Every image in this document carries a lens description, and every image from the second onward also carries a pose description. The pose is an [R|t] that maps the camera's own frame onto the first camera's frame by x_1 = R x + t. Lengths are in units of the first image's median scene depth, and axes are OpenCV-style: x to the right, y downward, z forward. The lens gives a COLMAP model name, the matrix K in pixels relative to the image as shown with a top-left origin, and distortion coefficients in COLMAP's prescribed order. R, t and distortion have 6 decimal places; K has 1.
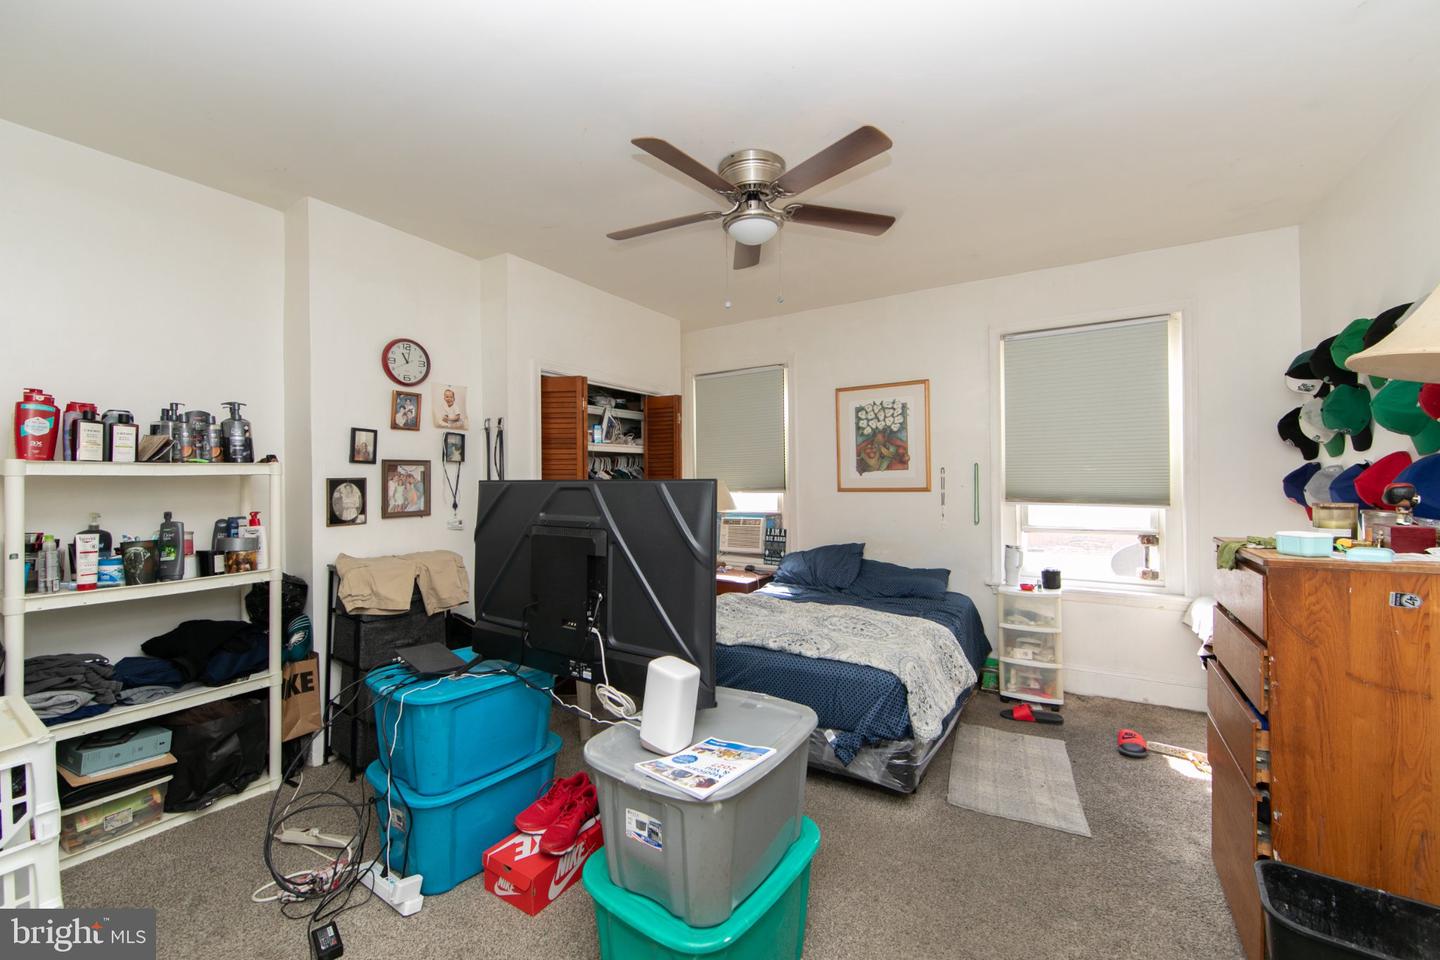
lens RADIAL K [[576.6, 0, 717.2], [0, 576.6, 479.9], [0, 0, 1]] dist [-0.008683, 0.000495]
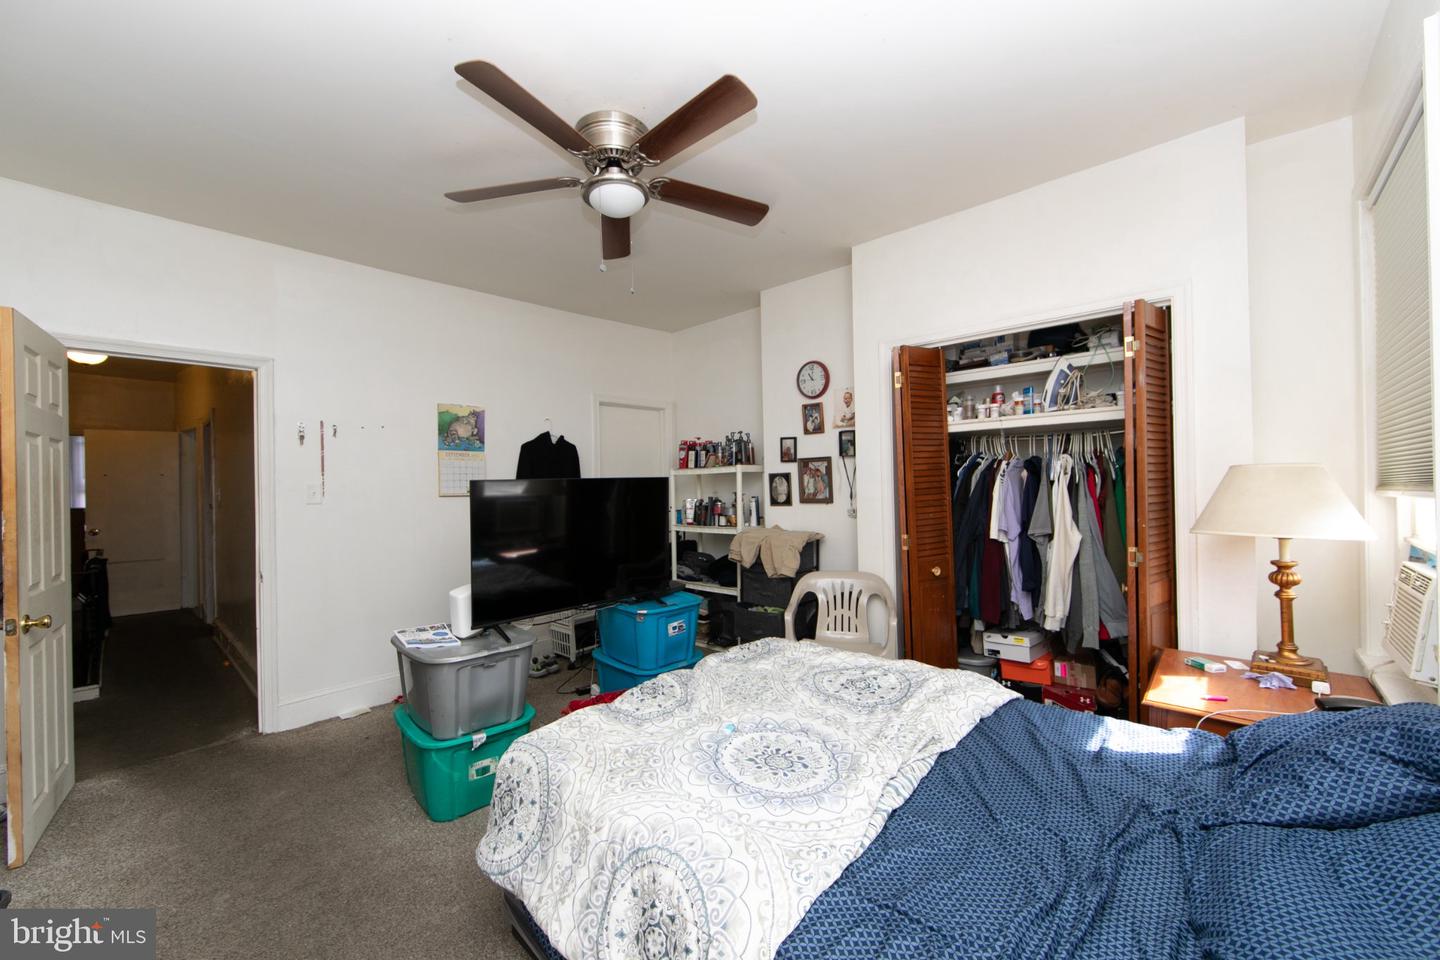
lens RADIAL K [[576.6, 0, 705.9], [0, 576.6, 478.7], [0, 0, 1]] dist [-0.008683, 0.000495]
pose [[-0.195634, 0.016224, -0.980543, 0.745237], [0.030720, 0.999474, 0.010408, -0.008903], [0.980196, -0.028086, -0.196029, 1.015101]]
